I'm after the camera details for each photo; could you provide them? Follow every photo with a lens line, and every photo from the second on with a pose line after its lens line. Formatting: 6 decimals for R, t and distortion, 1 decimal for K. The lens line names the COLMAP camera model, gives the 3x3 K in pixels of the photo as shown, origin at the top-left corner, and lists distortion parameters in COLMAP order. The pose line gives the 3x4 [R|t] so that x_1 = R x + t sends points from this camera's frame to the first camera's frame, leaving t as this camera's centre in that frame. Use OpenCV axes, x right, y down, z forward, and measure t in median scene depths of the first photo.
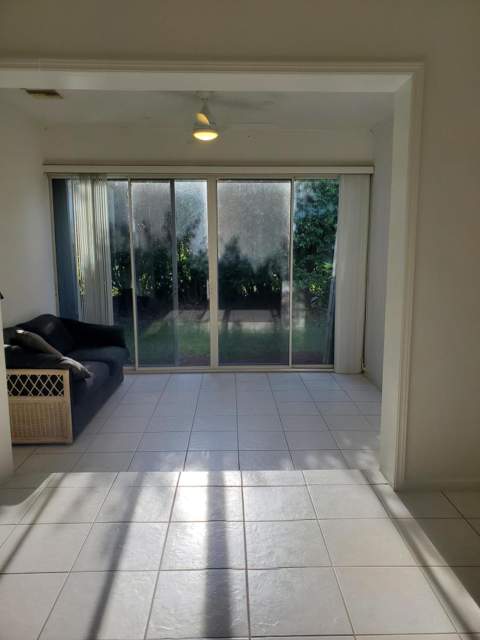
lens RADIAL K [[515.1, 0, 240.0], [0, 515.1, 320.0], [0, 0, 1]] dist [0.003431, 0.002036]
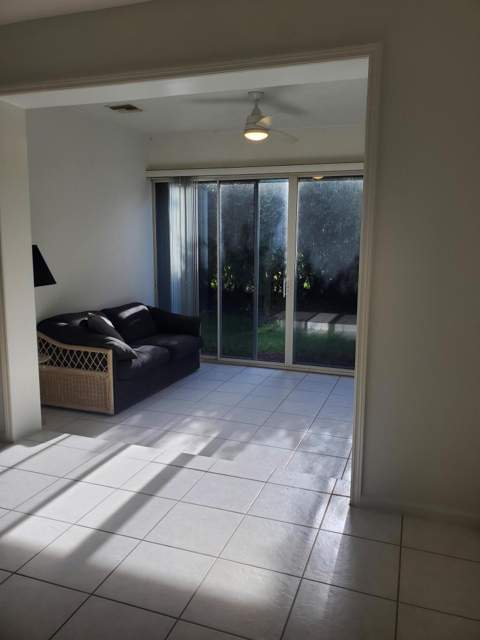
lens RADIAL K [[508.0, 0, 240.0], [0, 508.0, 320.0], [0, 0, 1]] dist [0.007928, 0.000951]
pose [[0.933040, 0.065925, -0.353680, 0.220130], [-0.066491, 0.997731, 0.010565, 0.000344], [0.353574, 0.013659, 0.935307, 0.031981]]
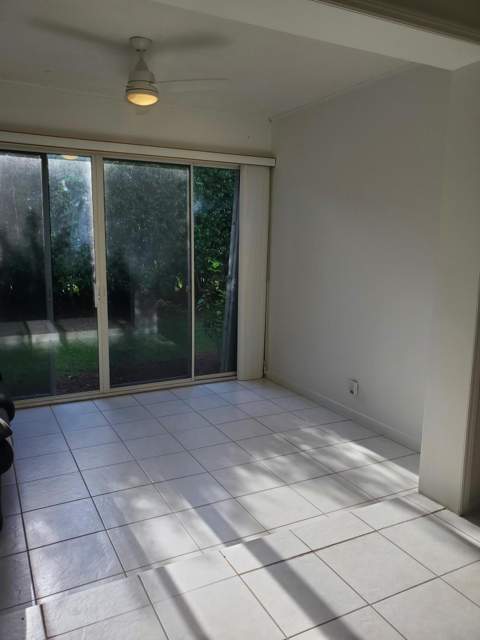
lens RADIAL K [[514.4, 0, 259.3], [0, 514.4, 306.8], [0, 0, 1]] dist [0.004511, -0.002794]
pose [[0.895263, -0.046930, 0.443060, -0.196063], [0.054299, 0.998517, -0.003952, -0.024122], [-0.442217, 0.027596, 0.896483, 0.172839]]
